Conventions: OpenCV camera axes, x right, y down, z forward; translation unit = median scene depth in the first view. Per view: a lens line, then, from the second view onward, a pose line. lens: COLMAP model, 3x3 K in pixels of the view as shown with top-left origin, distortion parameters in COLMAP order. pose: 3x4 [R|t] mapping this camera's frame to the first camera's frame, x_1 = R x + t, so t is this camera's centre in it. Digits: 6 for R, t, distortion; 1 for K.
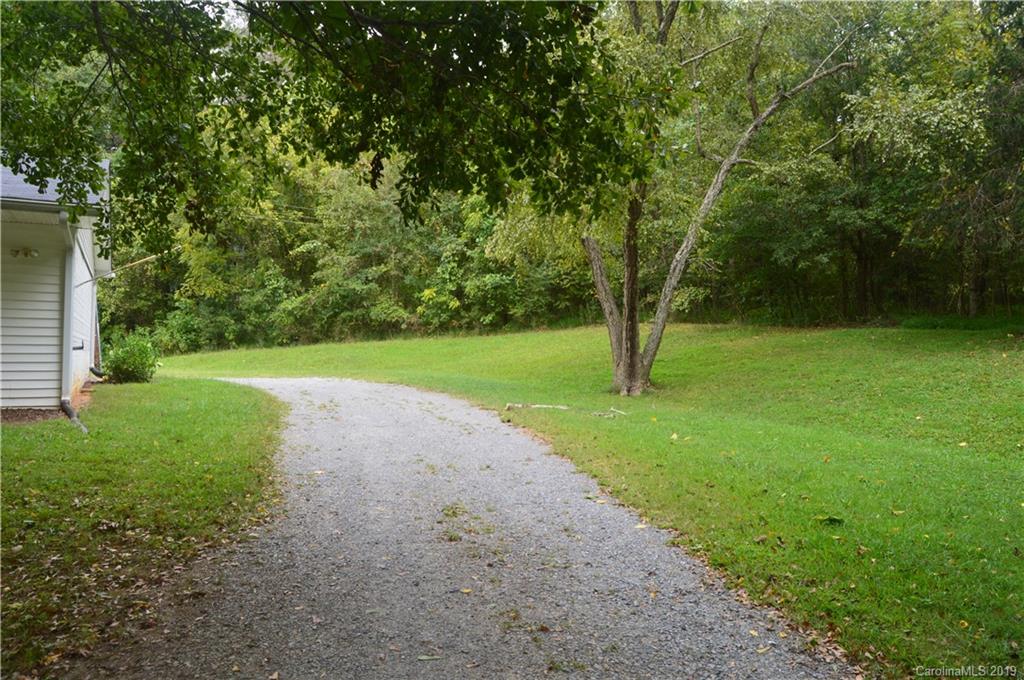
lens RADIAL K [[789.3, 0, 512.0], [0, 789.3, 340.0], [0, 0, 1]] dist [-0.034503, 0.007115]
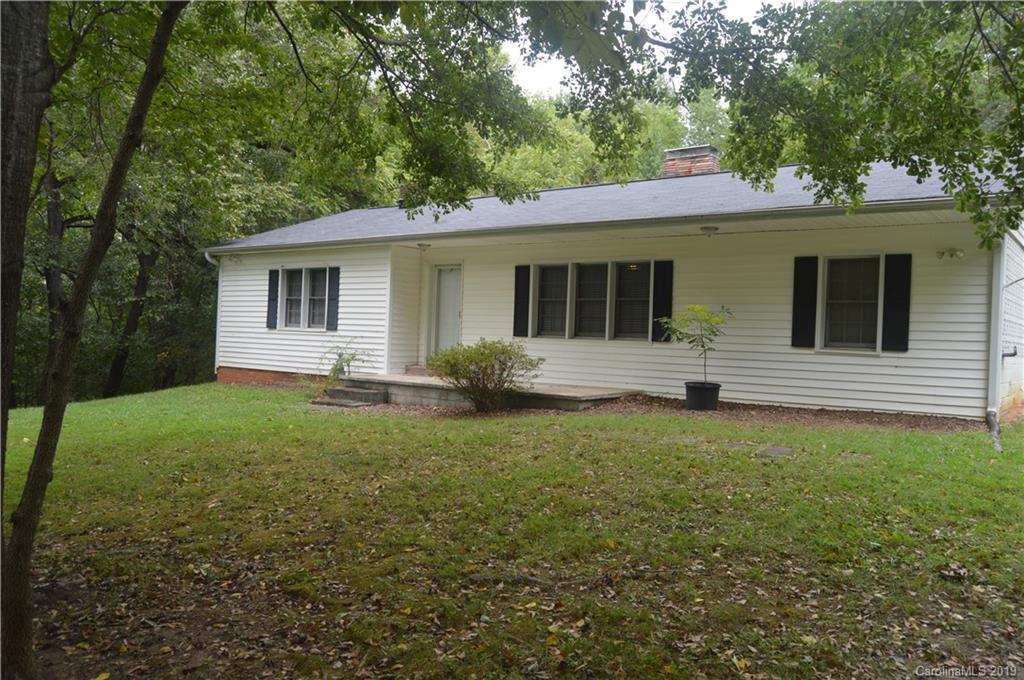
lens RADIAL K [[789.3, 0, 512.0], [0, 789.3, 340.0], [0, 0, 1]] dist [-0.034503, 0.007115]
pose [[0.426811, 0.008523, -0.904301, 0.022809], [-0.014621, 0.999890, 0.002524, -0.001459], [0.904223, 0.012144, 0.426888, 0.223573]]
